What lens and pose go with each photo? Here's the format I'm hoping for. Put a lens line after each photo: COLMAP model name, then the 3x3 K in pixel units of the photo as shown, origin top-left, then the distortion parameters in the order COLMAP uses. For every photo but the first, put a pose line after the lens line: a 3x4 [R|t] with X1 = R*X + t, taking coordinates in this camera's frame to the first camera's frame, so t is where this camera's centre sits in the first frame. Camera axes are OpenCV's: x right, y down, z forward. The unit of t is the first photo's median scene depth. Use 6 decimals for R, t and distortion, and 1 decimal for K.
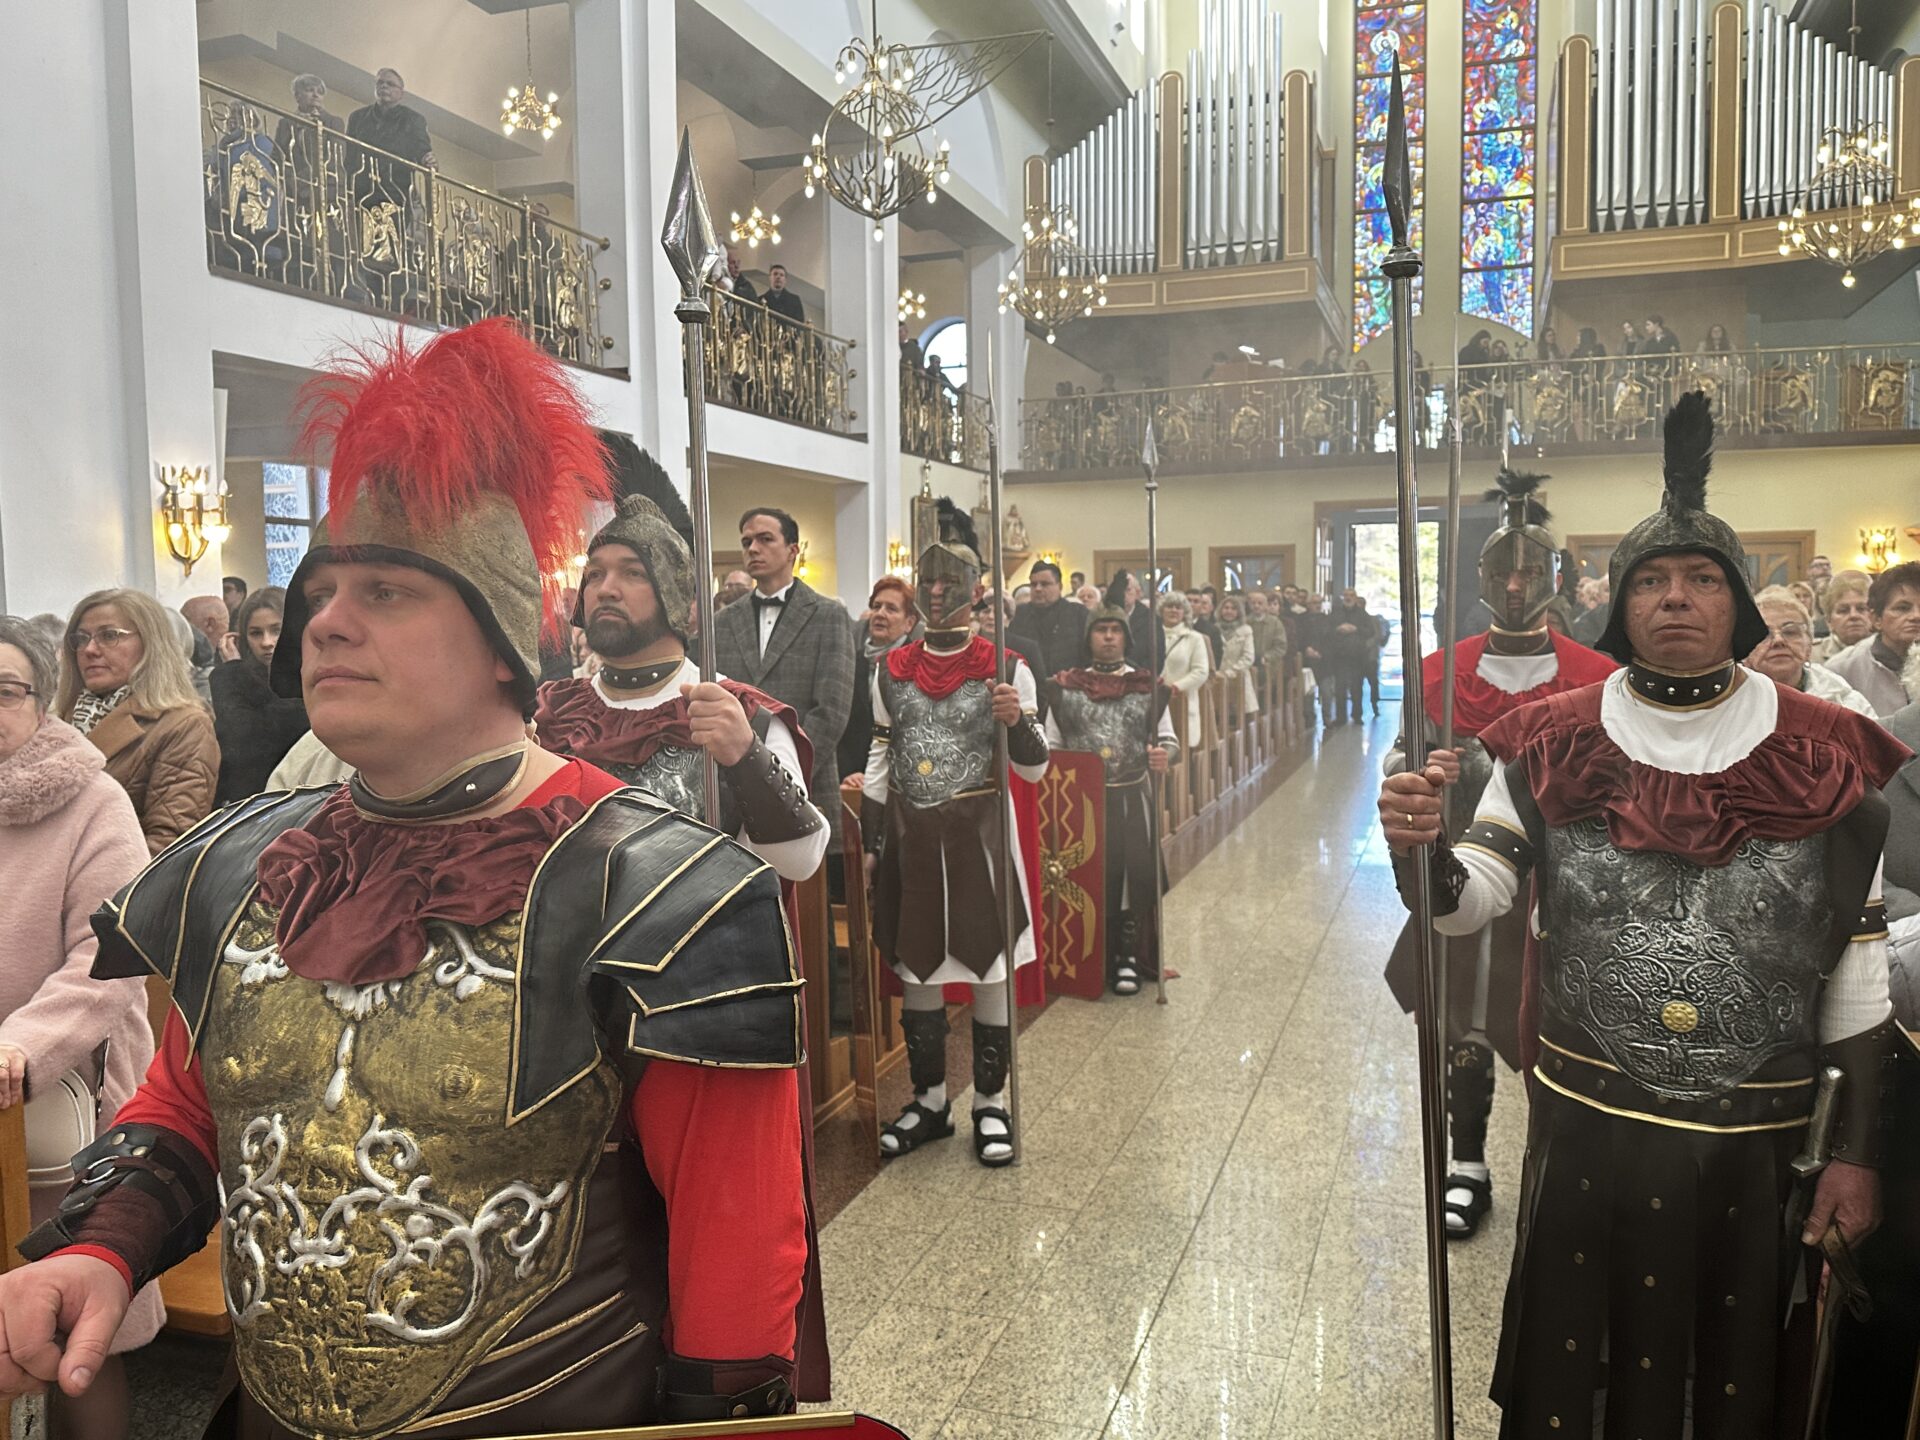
lens RADIAL K [[1539.7, 0, 979.3], [0, 1539.7, 669.3], [0, 0, 1]] dist [0.094243, -0.108560]
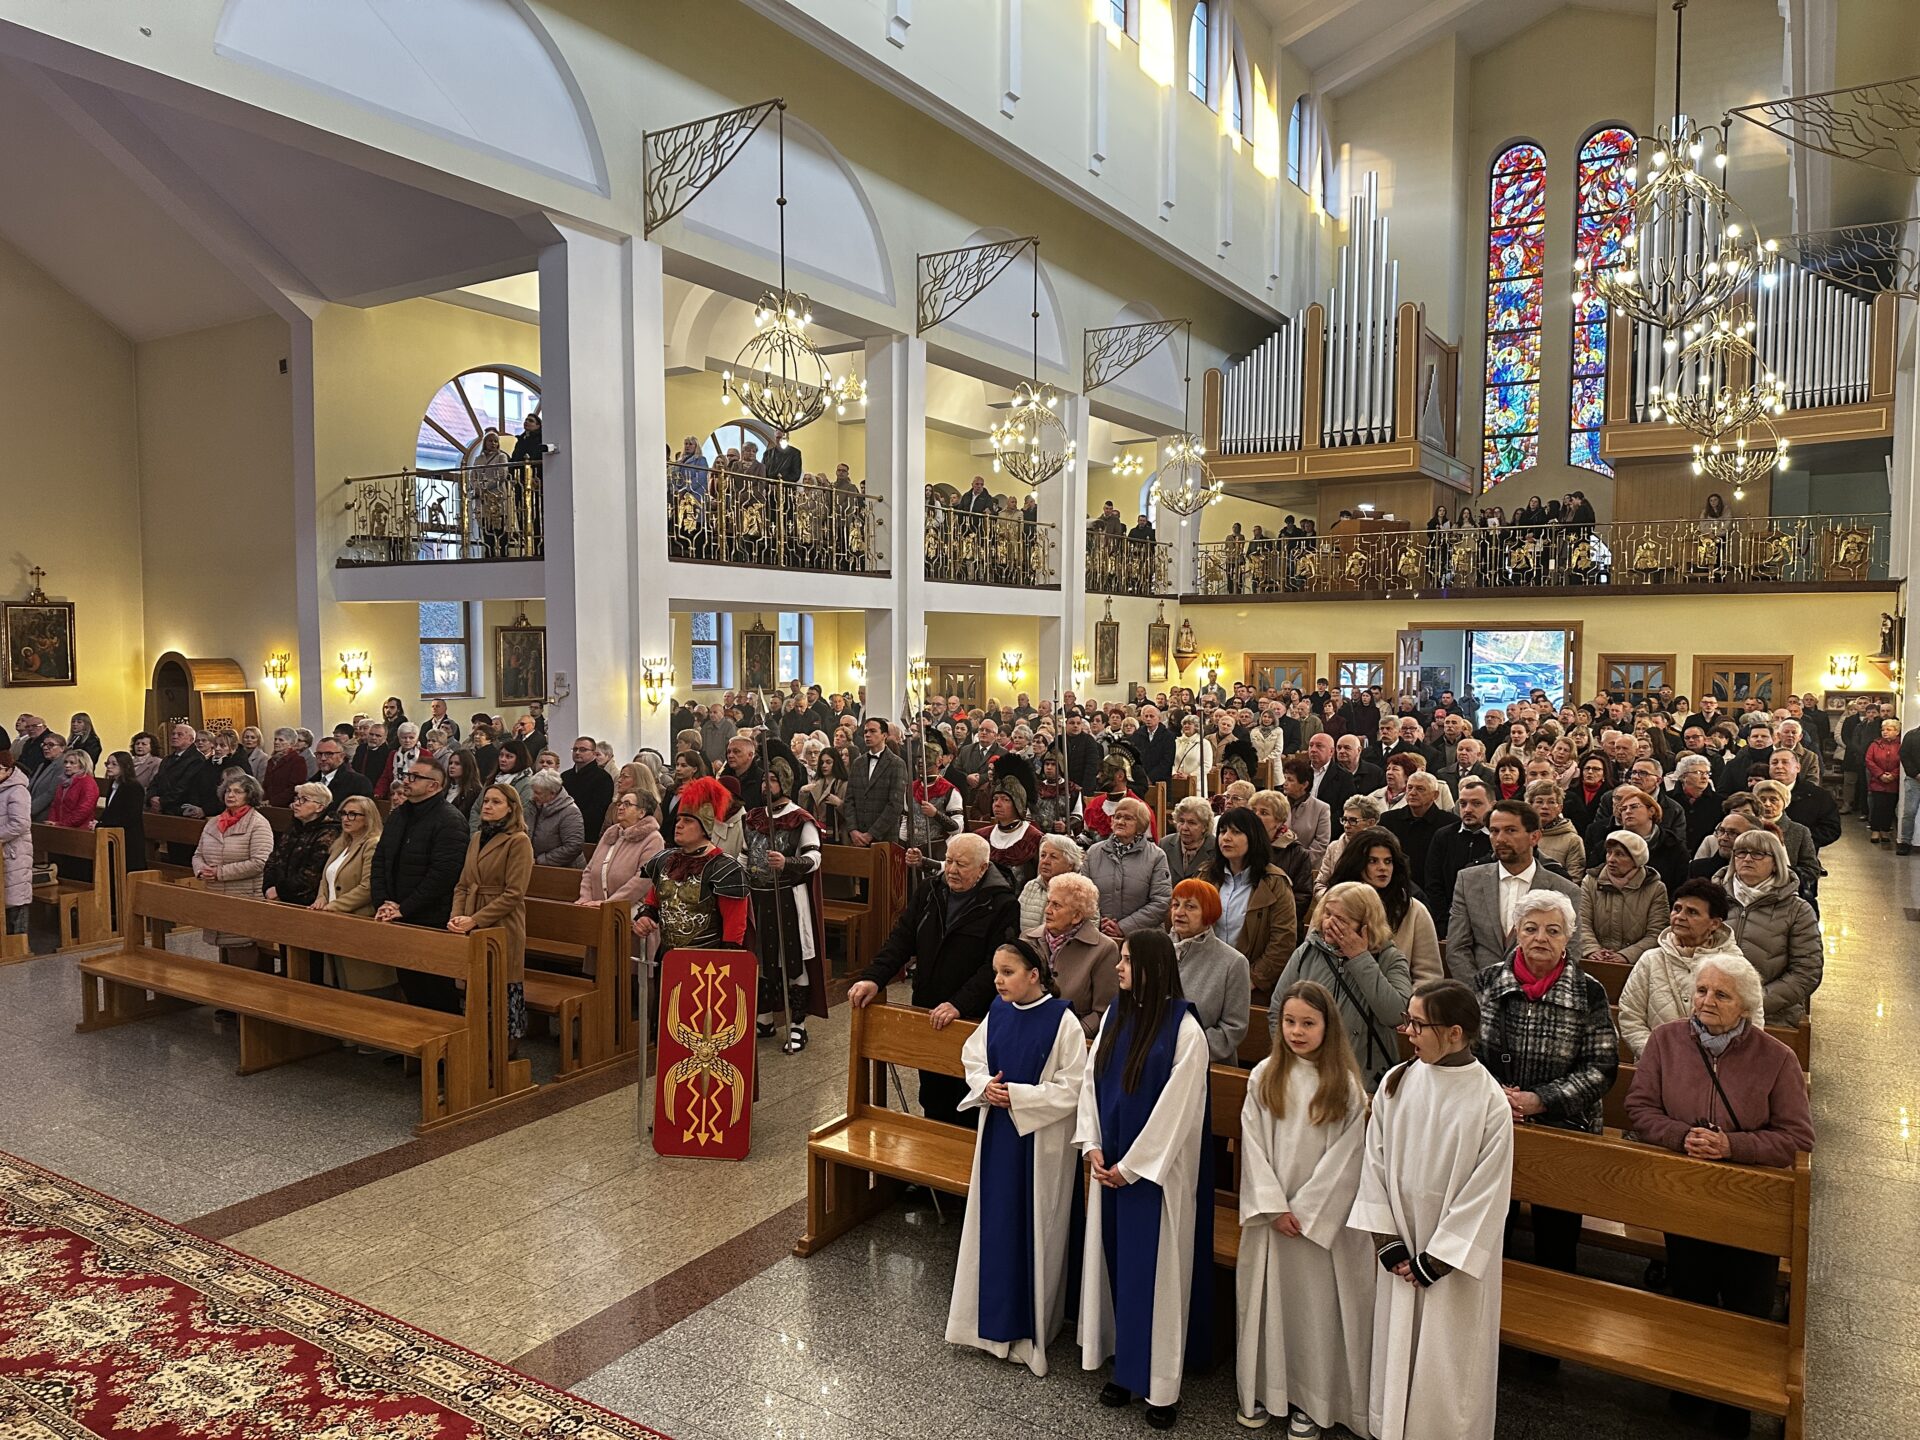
lens RADIAL K [[1359.4, 0, 961.8], [0, 1359.4, 705.9], [0, 0, 1]] dist [0.122009, -0.132354]
pose [[0.969774, 0.026152, -0.242600, 0.113823], [-0.024246, 0.999647, 0.010836, -0.033470], [0.242798, -0.004627, 0.970066, -0.228776]]
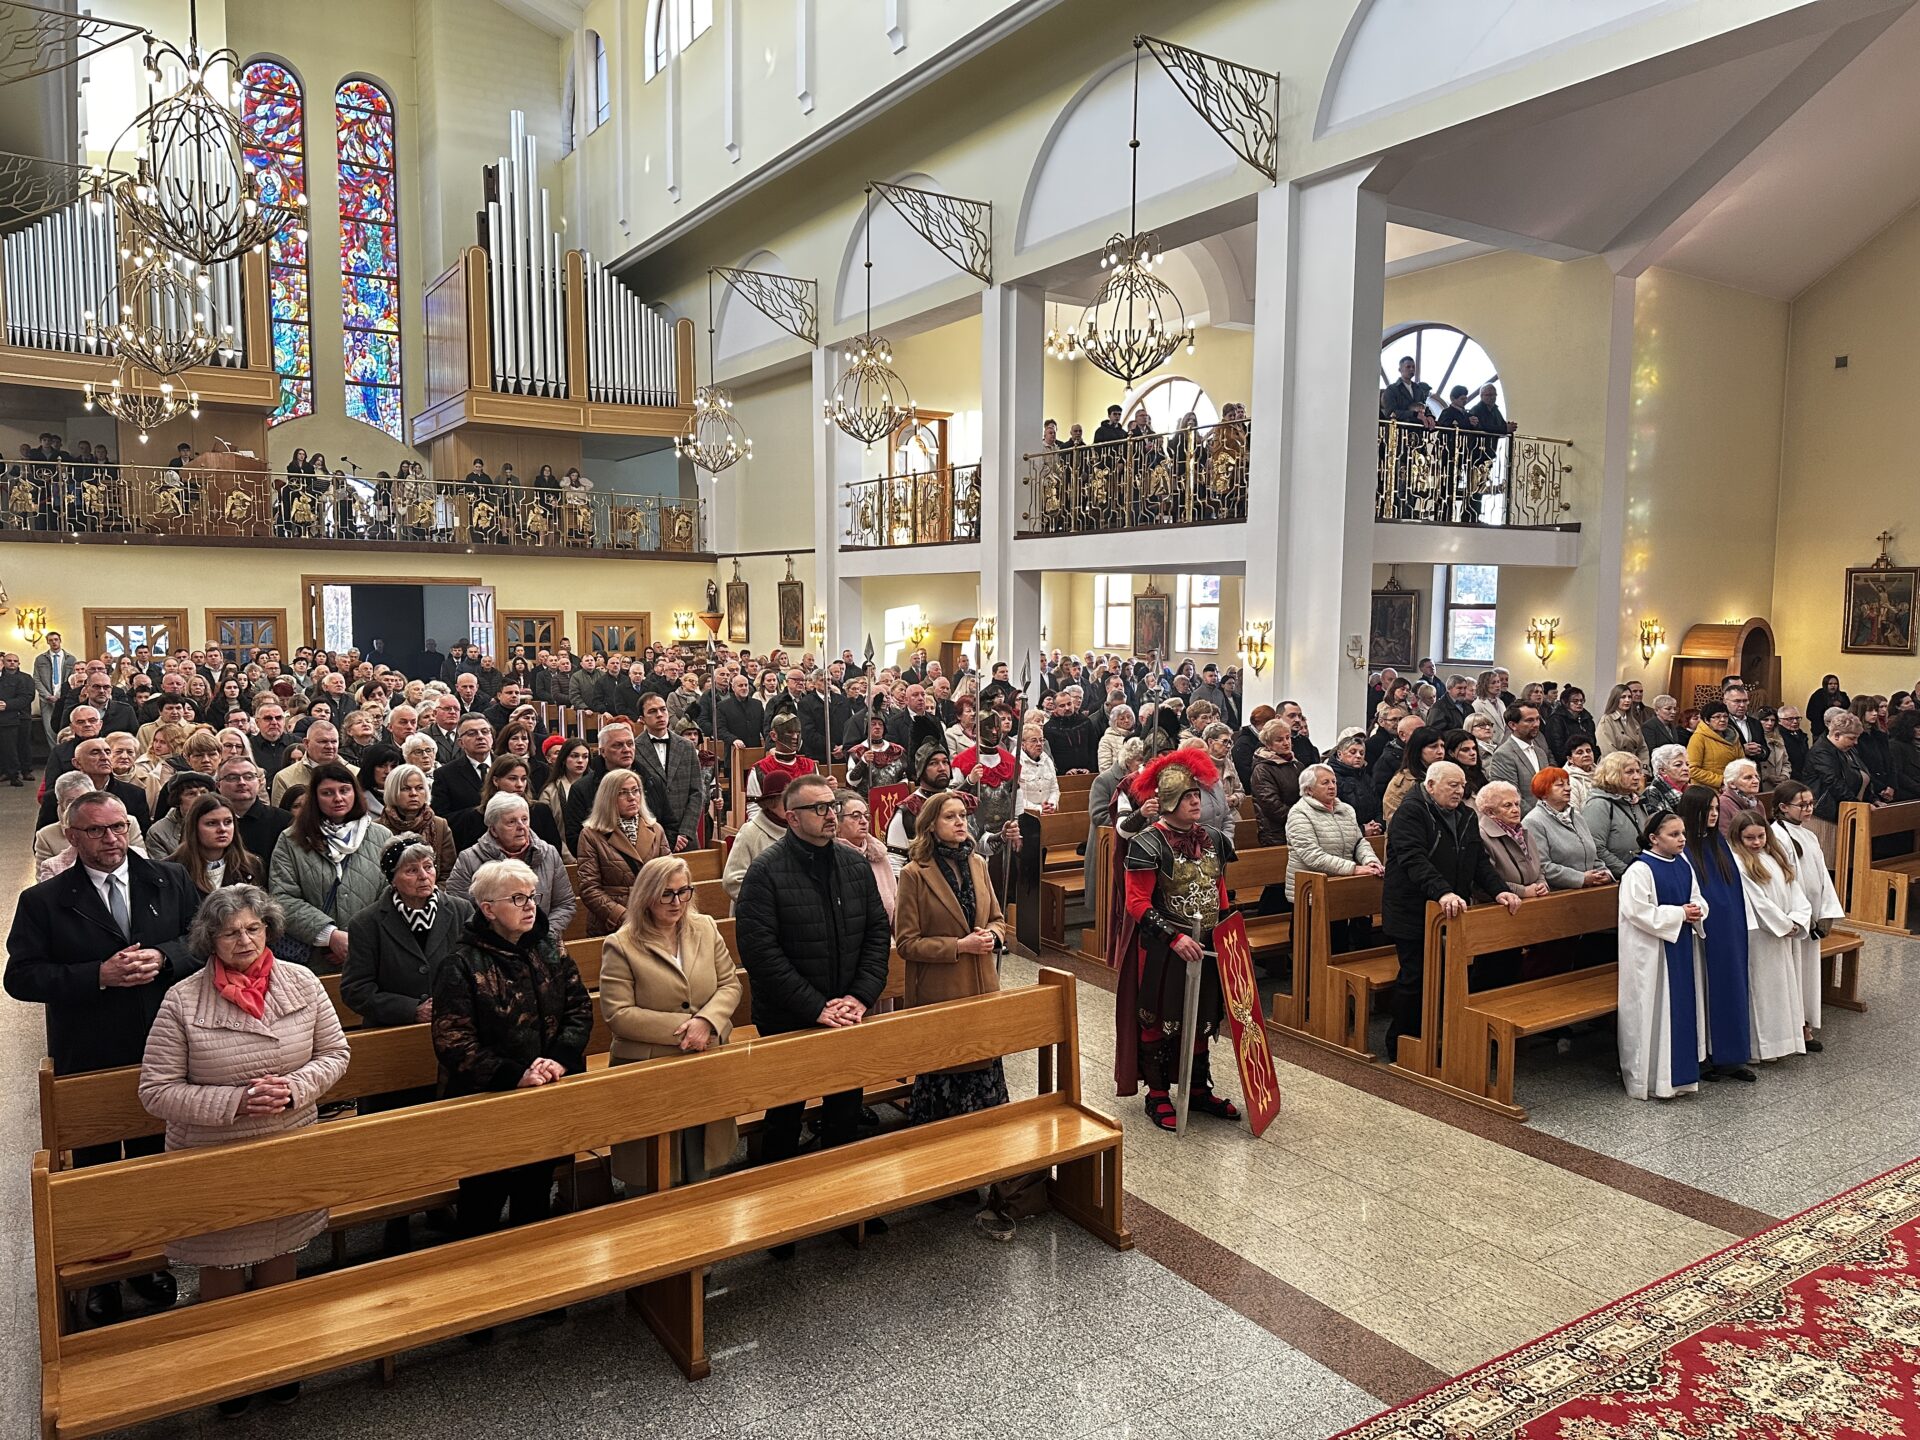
lens RADIAL K [[1359.4, 0, 961.8], [0, 1359.4, 705.9], [0, 0, 1]] dist [0.122009, -0.132354]
pose [[0.621374, -0.046318, 0.782144, -0.276477], [0.021372, 0.998882, 0.042174, -0.035263], [-0.783222, -0.009490, 0.621669, -0.082489]]
